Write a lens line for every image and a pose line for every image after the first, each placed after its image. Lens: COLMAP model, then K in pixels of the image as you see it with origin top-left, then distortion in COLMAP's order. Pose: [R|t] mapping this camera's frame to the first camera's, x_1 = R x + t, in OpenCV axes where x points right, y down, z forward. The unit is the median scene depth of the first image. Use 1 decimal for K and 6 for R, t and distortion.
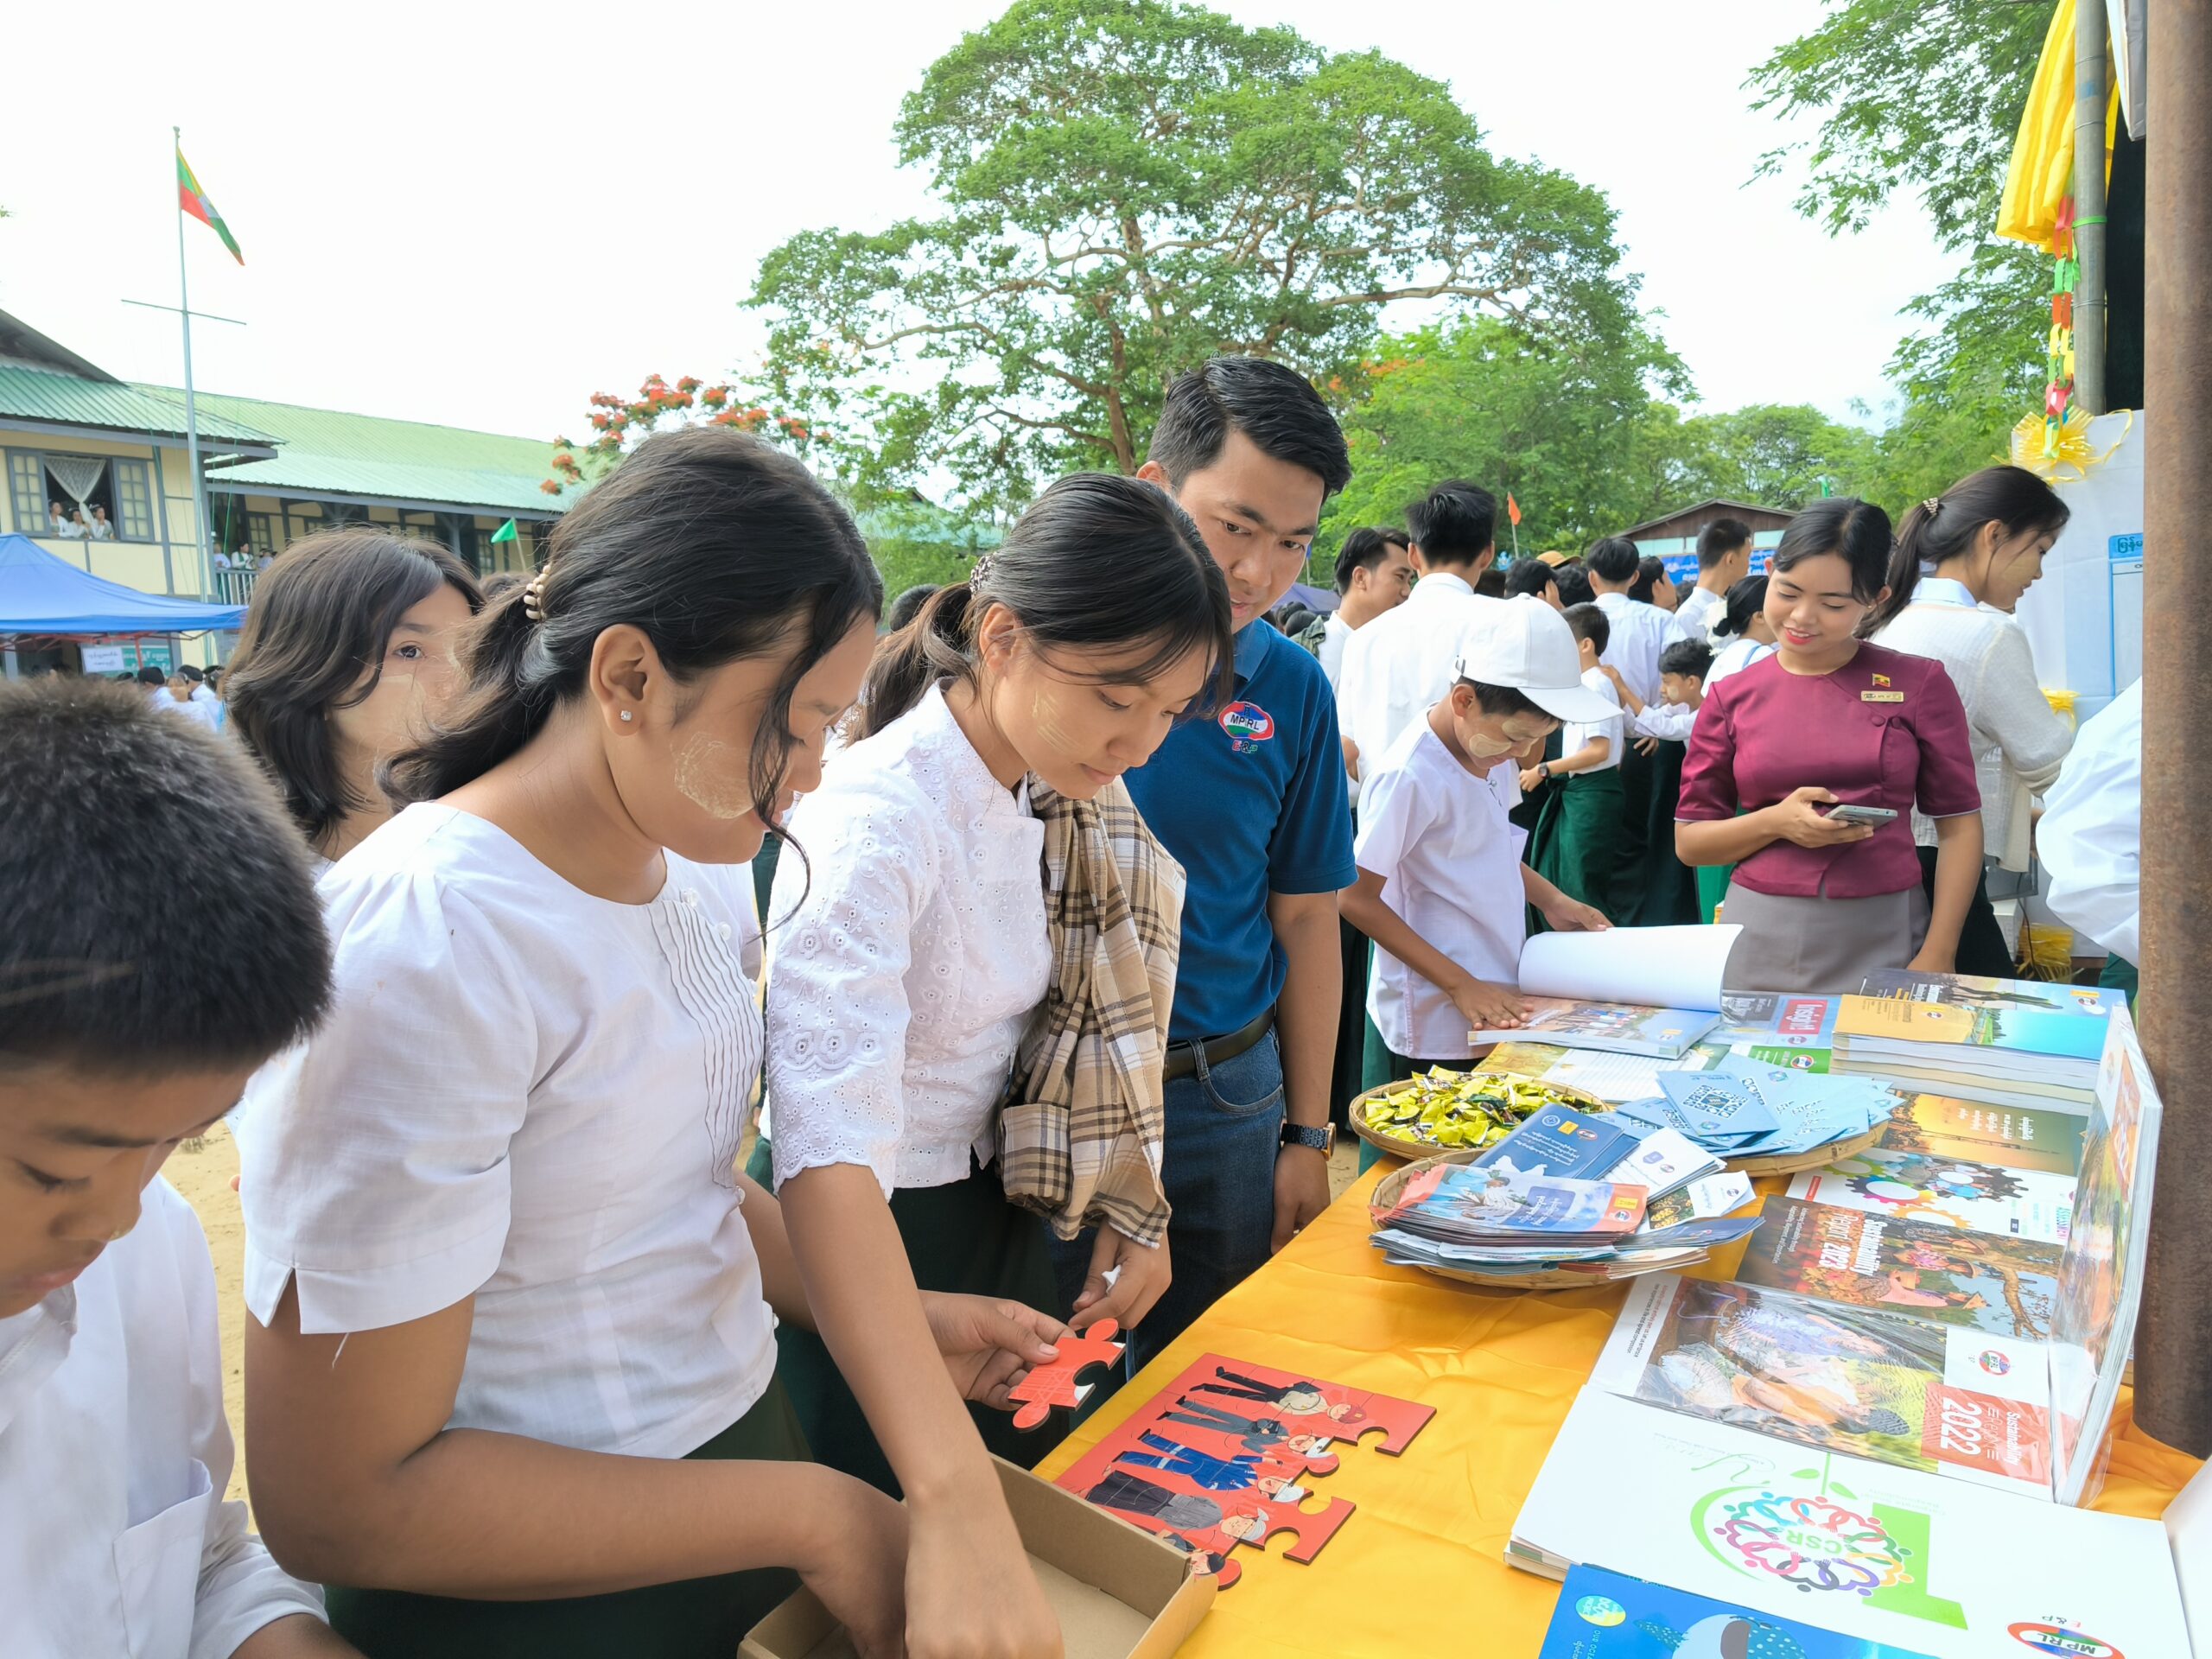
lens RADIAL K [[1471.6, 0, 1084.2], [0, 1471.6, 812.1], [0, 0, 1]] dist [0.059776, -0.057876]
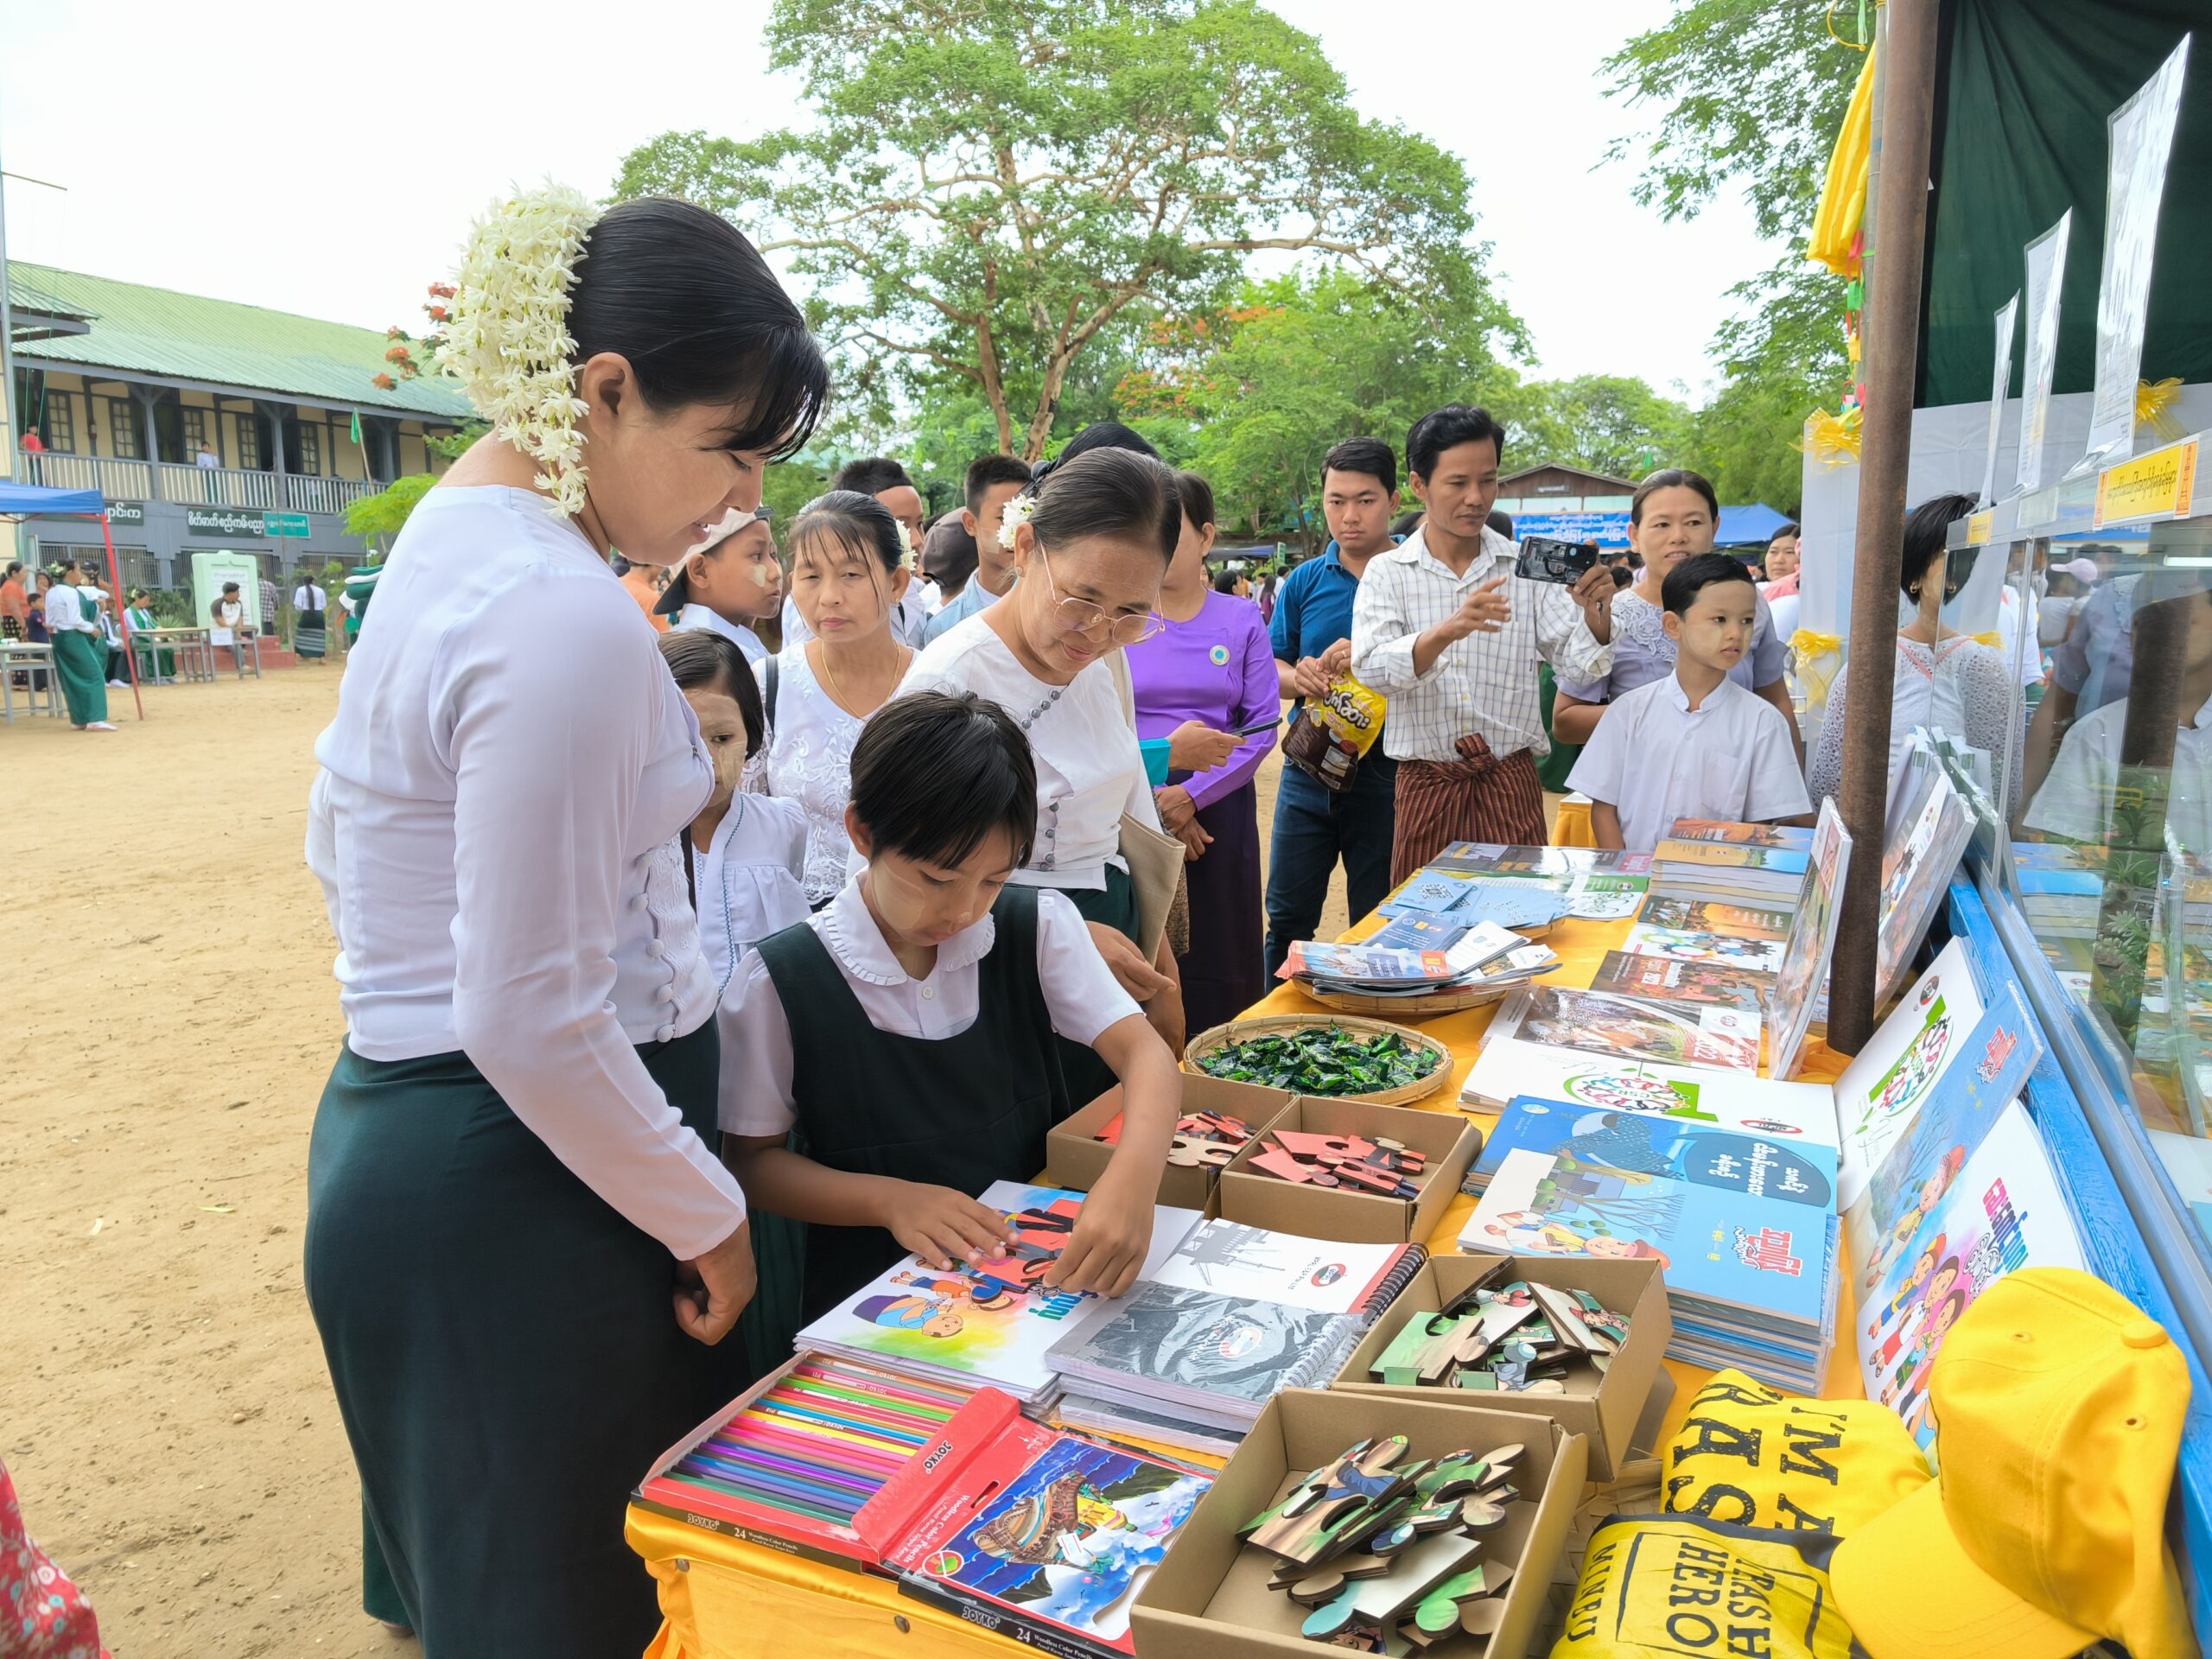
lens RADIAL K [[1538.1, 0, 1079.0], [0, 1538.1, 832.5], [0, 0, 1]] dist [0.056930, -0.045479]
pose [[0.992180, 0.024344, 0.122420, -0.037021], [-0.029999, 0.998556, 0.044571, 0.013483], [-0.121158, -0.047895, 0.991477, -0.066186]]
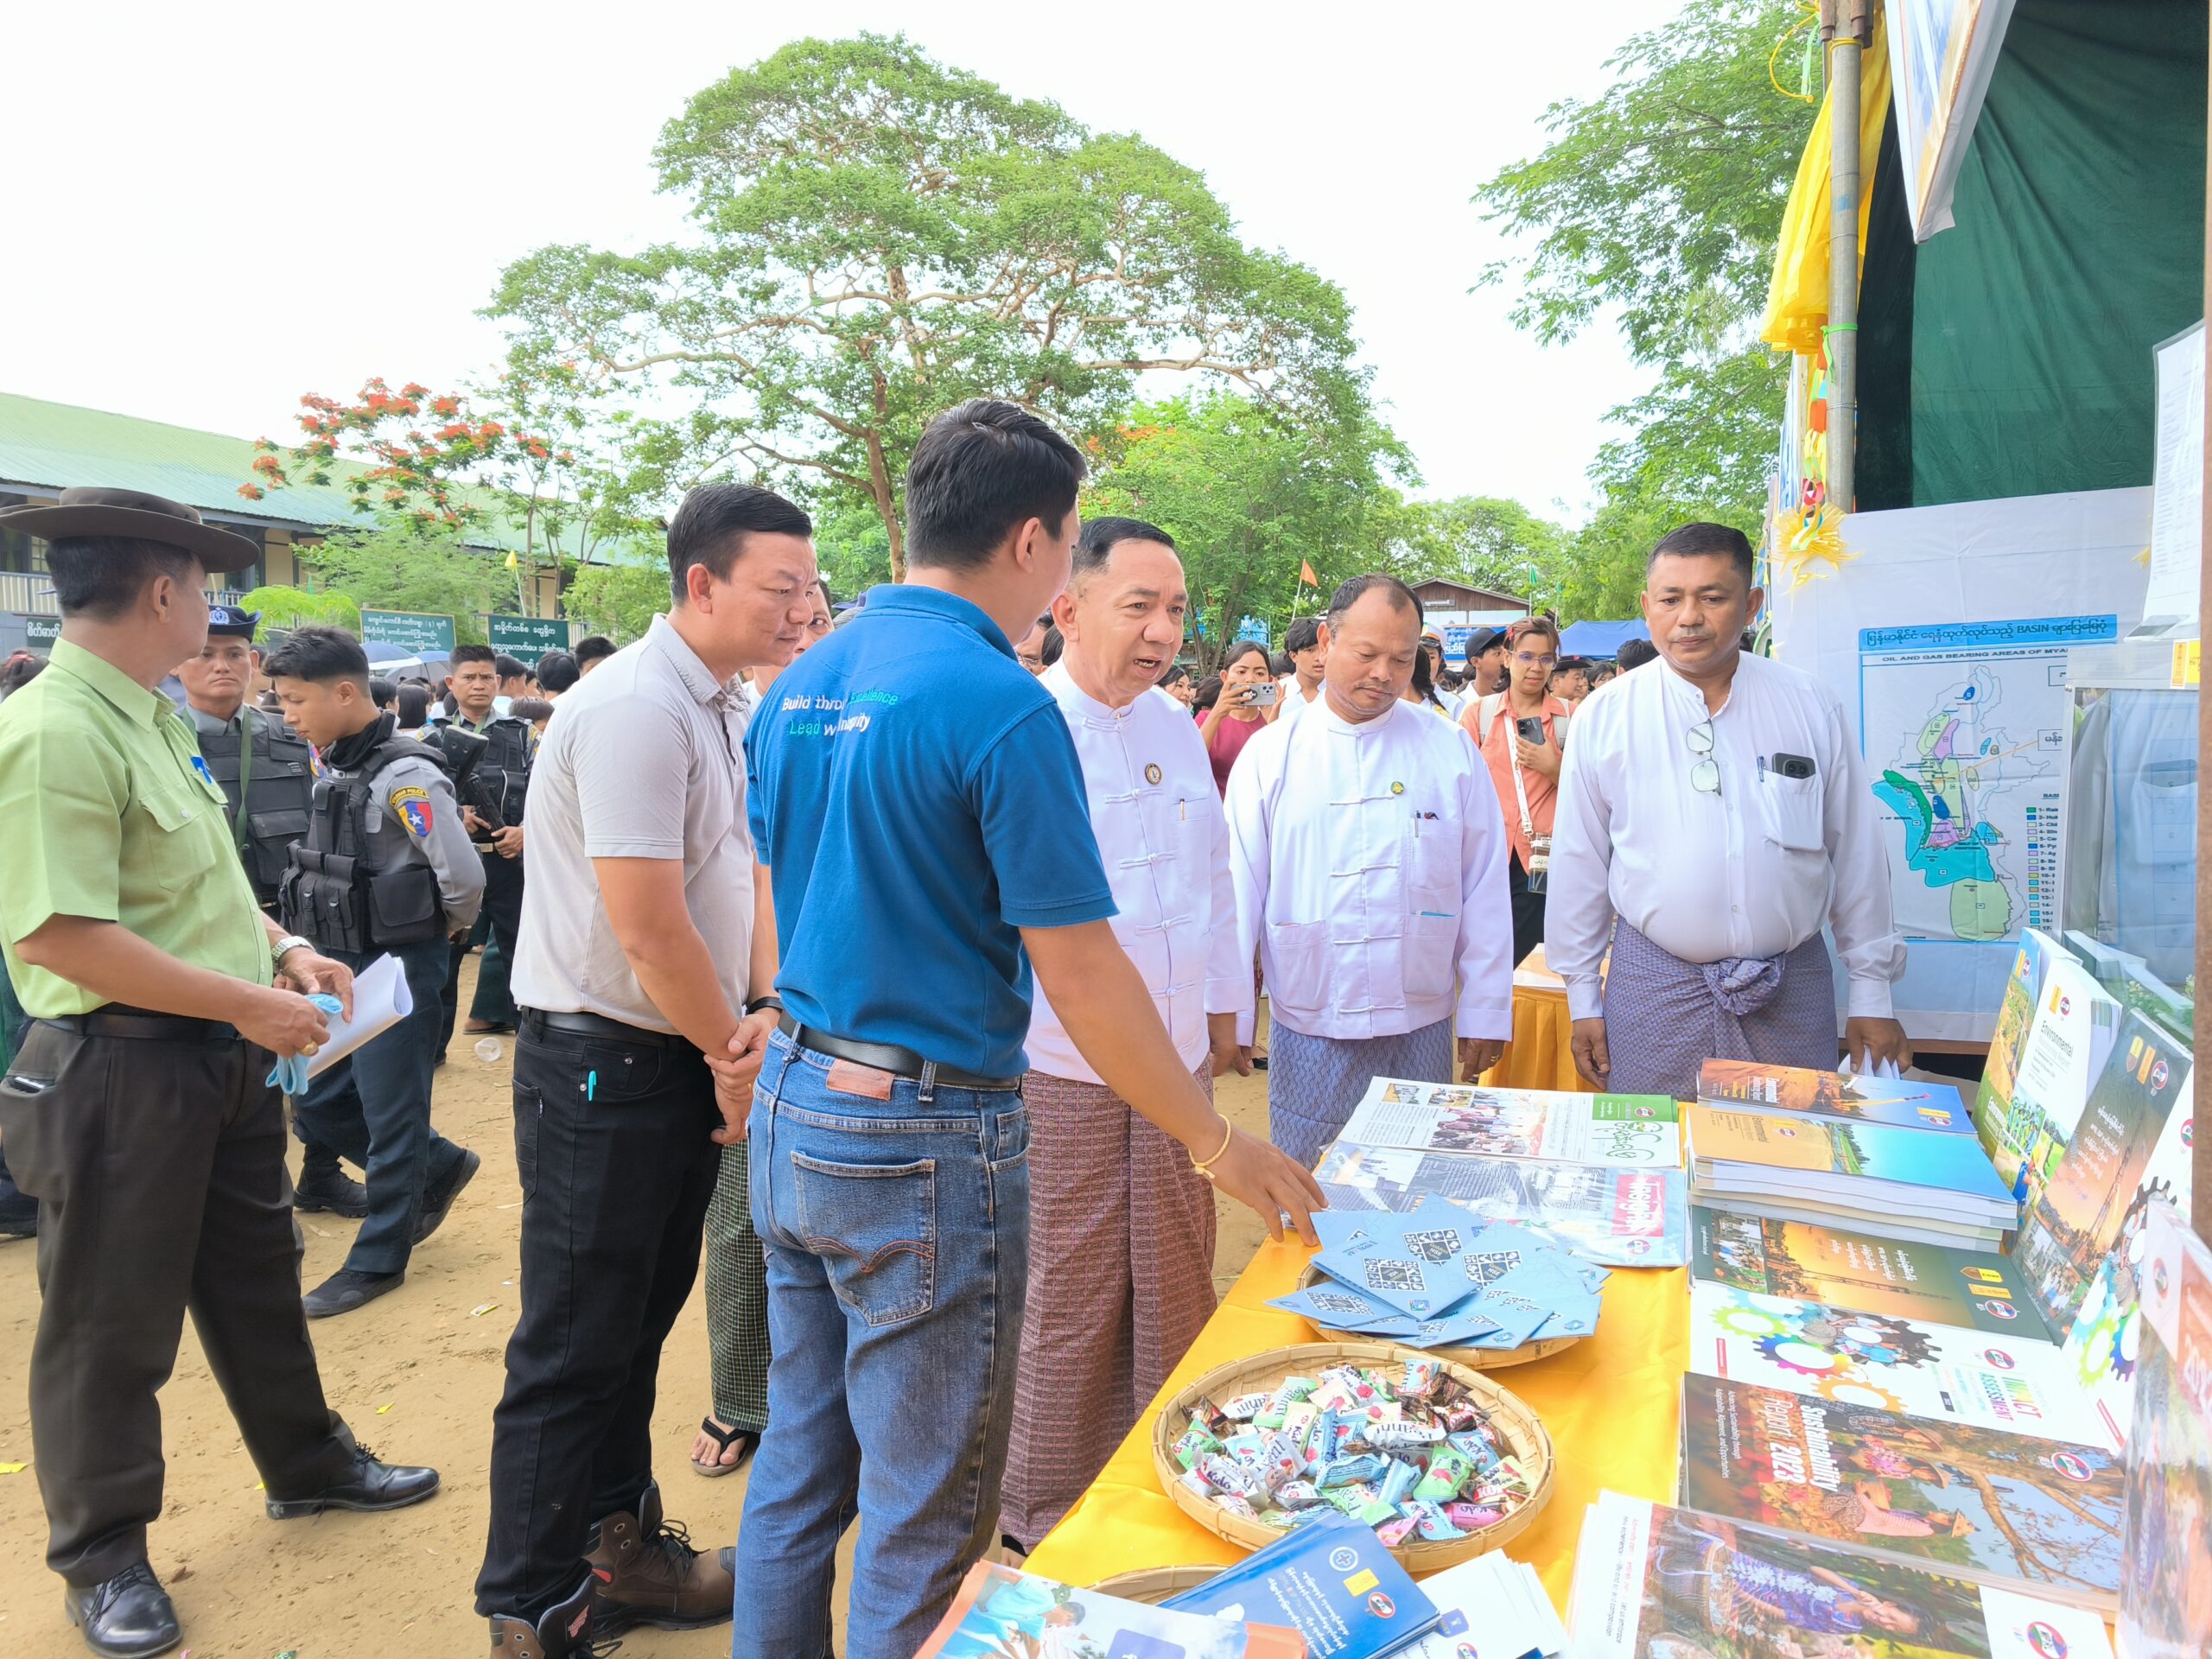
lens RADIAL K [[1428.0, 0, 1101.7], [0, 1428.0, 783.3], [0, 0, 1]] dist [0.026760, 0.000603]
pose [[0.981394, 0.030205, 0.189614, -0.005935], [-0.021201, 0.998557, -0.049339, -0.005361], [-0.190831, 0.044401, 0.980618, 0.035337]]
